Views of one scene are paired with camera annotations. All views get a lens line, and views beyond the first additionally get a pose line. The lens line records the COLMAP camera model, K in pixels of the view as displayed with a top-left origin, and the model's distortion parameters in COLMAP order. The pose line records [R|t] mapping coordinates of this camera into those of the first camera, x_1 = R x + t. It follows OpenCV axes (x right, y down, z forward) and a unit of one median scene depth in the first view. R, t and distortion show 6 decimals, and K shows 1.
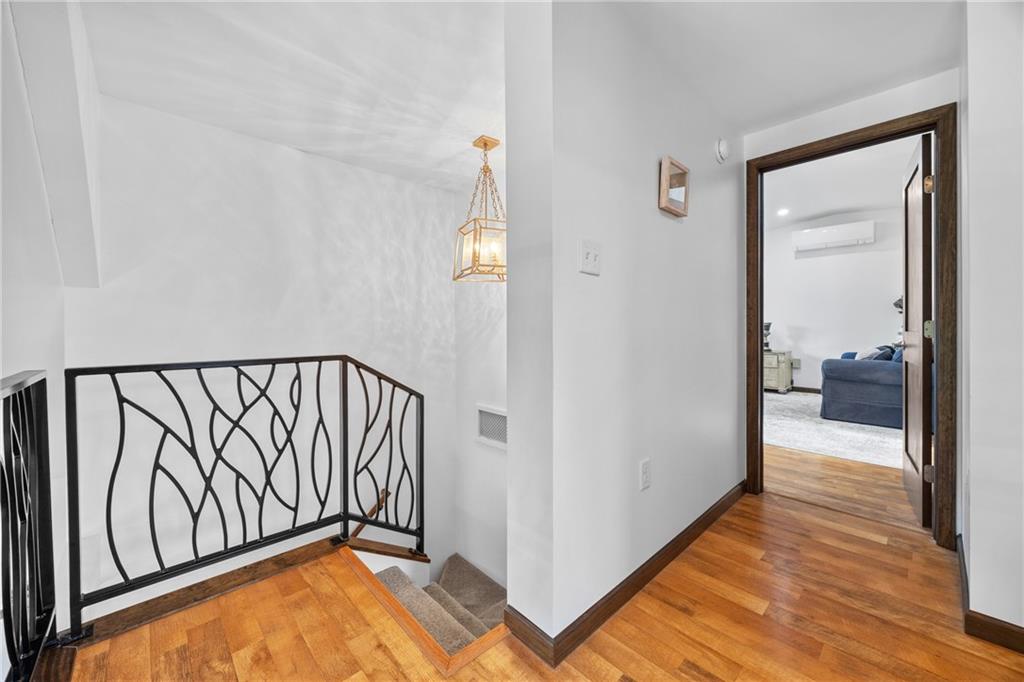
lens RADIAL K [[394.1, 0, 508.3], [0, 394.1, 332.2], [0, 0, 1]] dist [-0.002742, -0.000037]
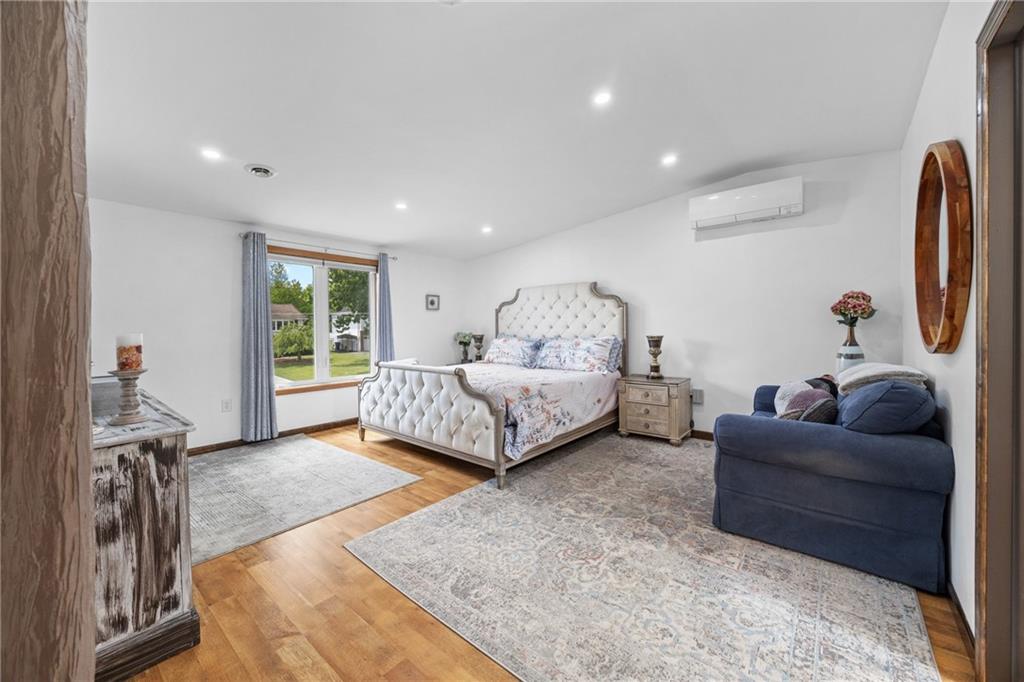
lens RADIAL K [[394.1, 0, 511.9], [0, 394.1, 334.8], [0, 0, 1]] dist [-0.002742, -0.000037]
pose [[0.992886, -0.004314, 0.118991, 0.350912], [0.004353, 0.999991, -0.000070, -0.027665], [-0.118989, 0.000588, 0.992895, 0.384931]]
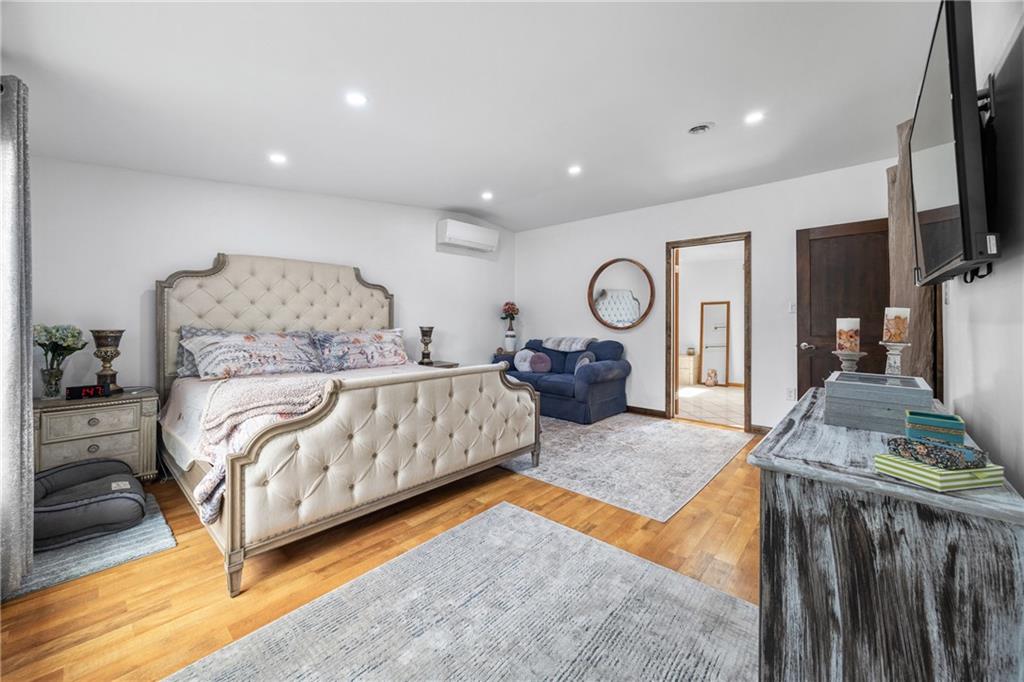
lens RADIAL K [[394.1, 0, 520.5], [0, 394.1, 320.0], [0, 0, 1]] dist [-0.002742, -0.000037]
pose [[-0.102315, 0.007048, 0.994727, -0.135680], [0.010888, 0.999923, -0.005965, -0.031913], [-0.994693, 0.010220, -0.102383, 0.945452]]
